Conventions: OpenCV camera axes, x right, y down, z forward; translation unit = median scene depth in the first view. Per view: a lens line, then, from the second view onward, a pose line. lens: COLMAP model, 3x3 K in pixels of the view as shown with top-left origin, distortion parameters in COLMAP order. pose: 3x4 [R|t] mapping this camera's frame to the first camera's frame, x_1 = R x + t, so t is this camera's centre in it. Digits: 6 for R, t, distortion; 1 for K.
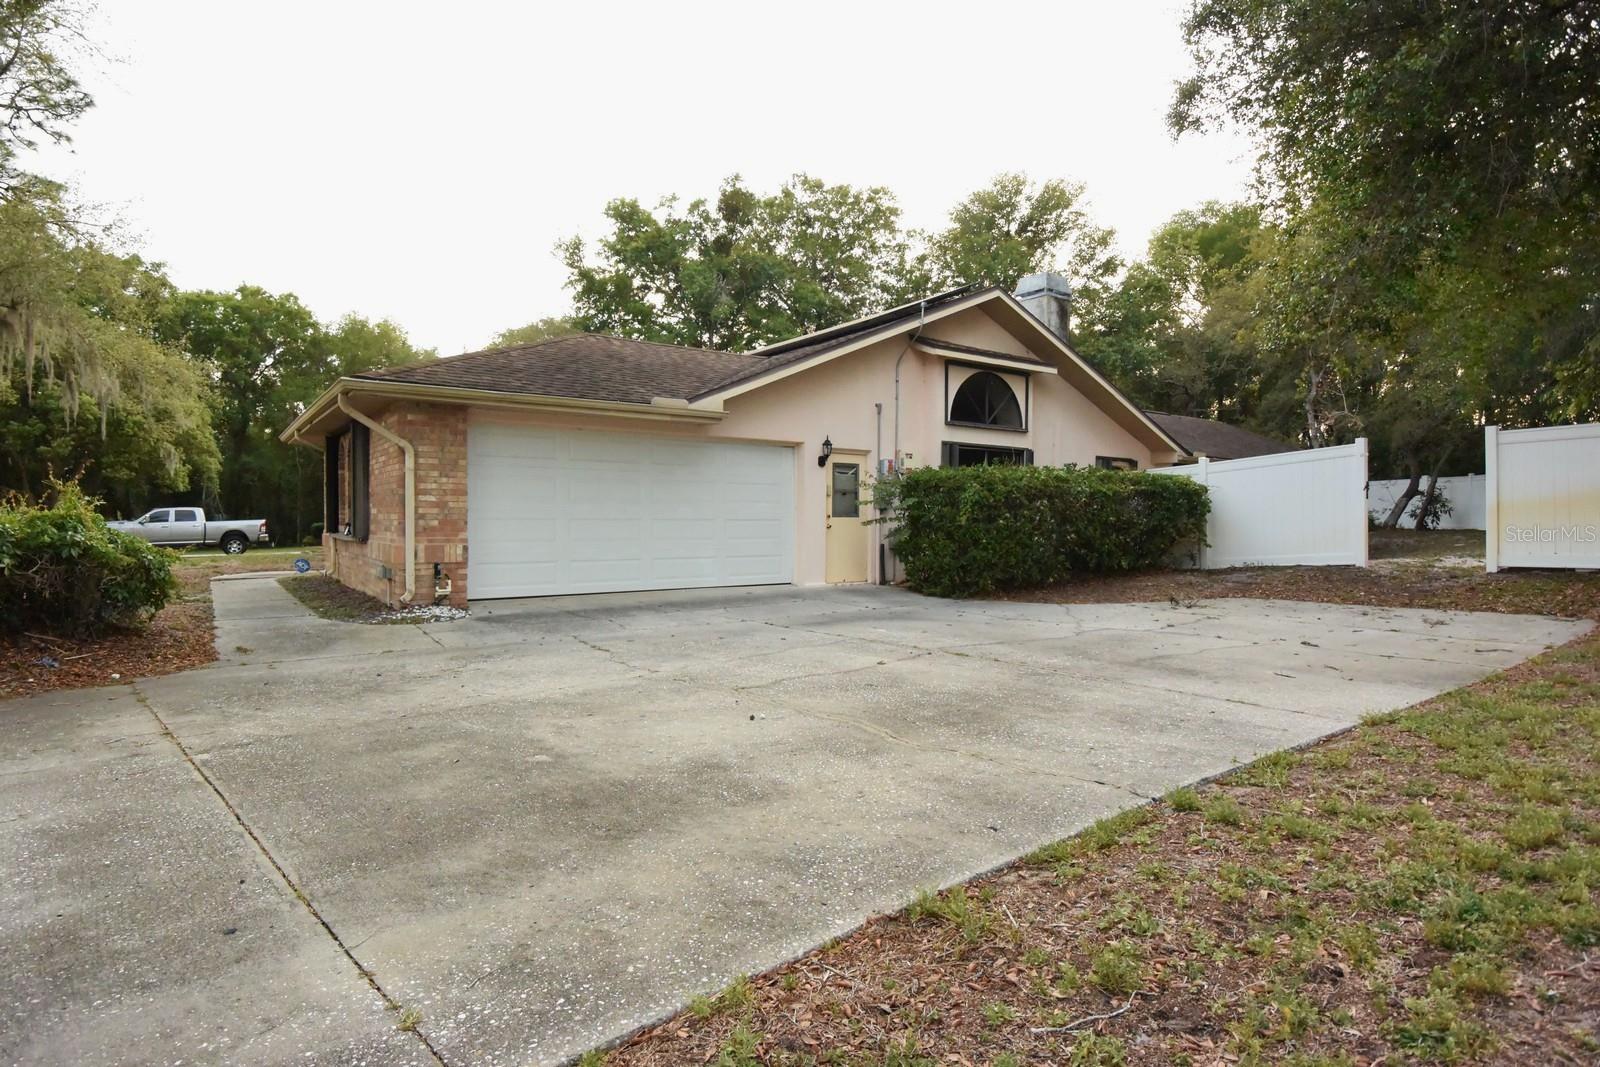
lens RADIAL K [[835.6, 0, 800.5], [0, 835.6, 528.6], [0, 0, 1]] dist [-0.024849, -0.005748]
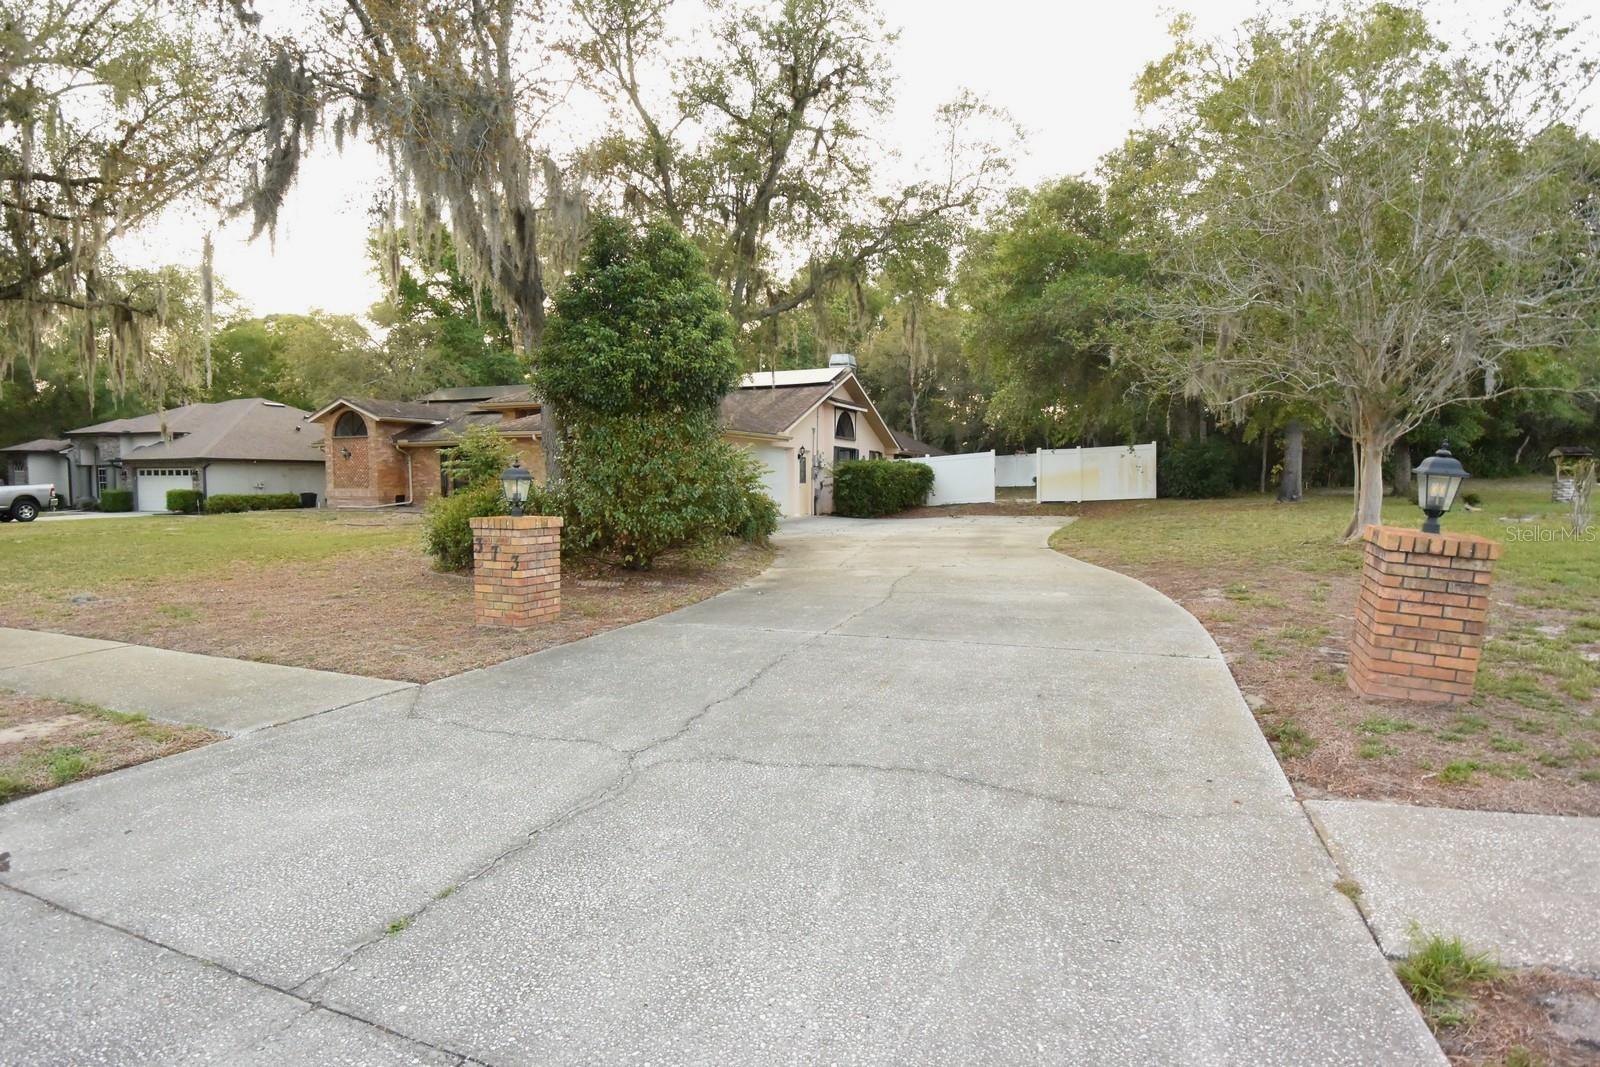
lens RADIAL K [[835.6, 0, 798.3], [0, 835.6, 535.6], [0, 0, 1]] dist [-0.024849, -0.005748]
pose [[0.865429, -0.035008, 0.499806, -0.912626], [0.005386, 0.998148, 0.060587, -0.009034], [-0.501002, -0.049741, 0.864015, -0.727028]]
